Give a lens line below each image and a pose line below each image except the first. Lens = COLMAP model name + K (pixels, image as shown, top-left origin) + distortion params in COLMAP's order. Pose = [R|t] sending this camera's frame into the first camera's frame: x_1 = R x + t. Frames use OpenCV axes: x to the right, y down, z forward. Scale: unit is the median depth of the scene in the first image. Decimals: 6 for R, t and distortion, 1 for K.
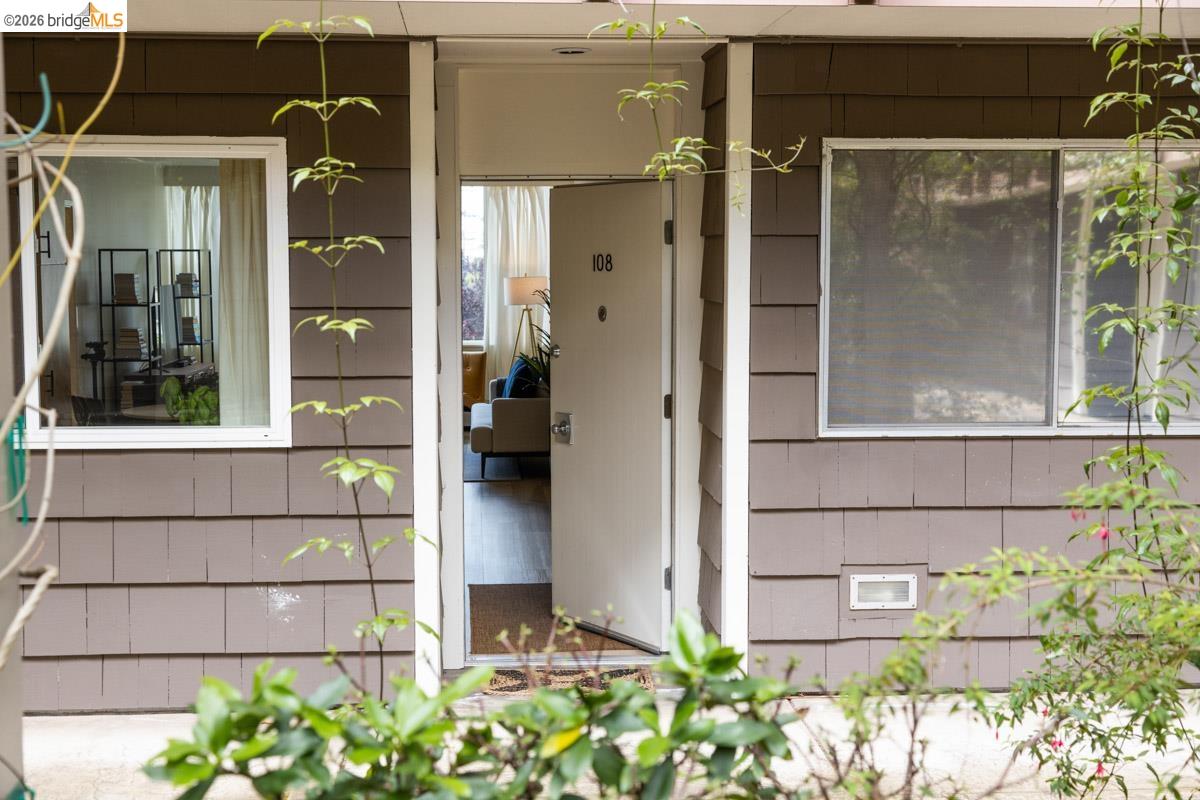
lens RADIAL K [[1754.5, 0, 600.0], [0, 1754.5, 400.0], [0, 0, 1]] dist [0.011961, 0.063431]
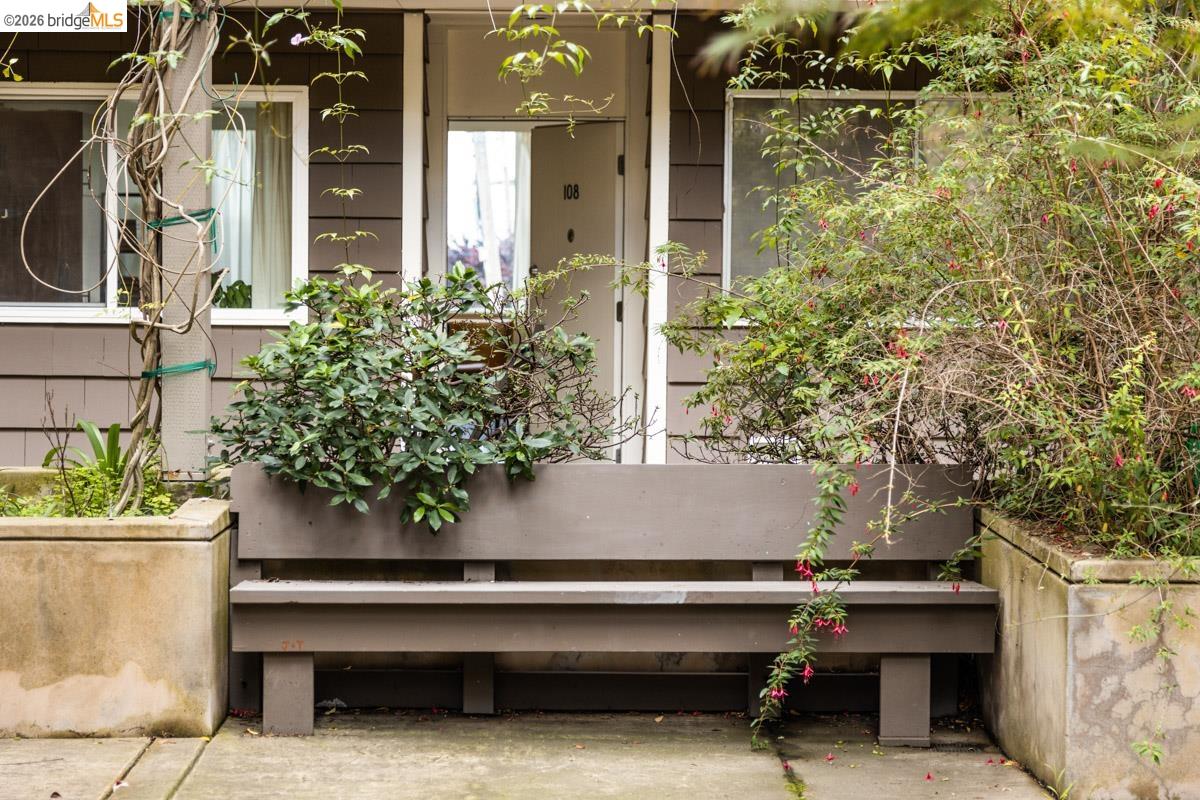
lens RADIAL K [[2781.5, 0, 600.0], [0, 2781.5, 400.0], [0, 0, 1]] dist [-0.057700, -0.257954]
pose [[0.998229, 0.013869, -0.057843, 0.156734], [-0.015527, 0.999478, -0.028326, 0.136060], [0.057420, 0.029174, 0.997924, -1.019155]]
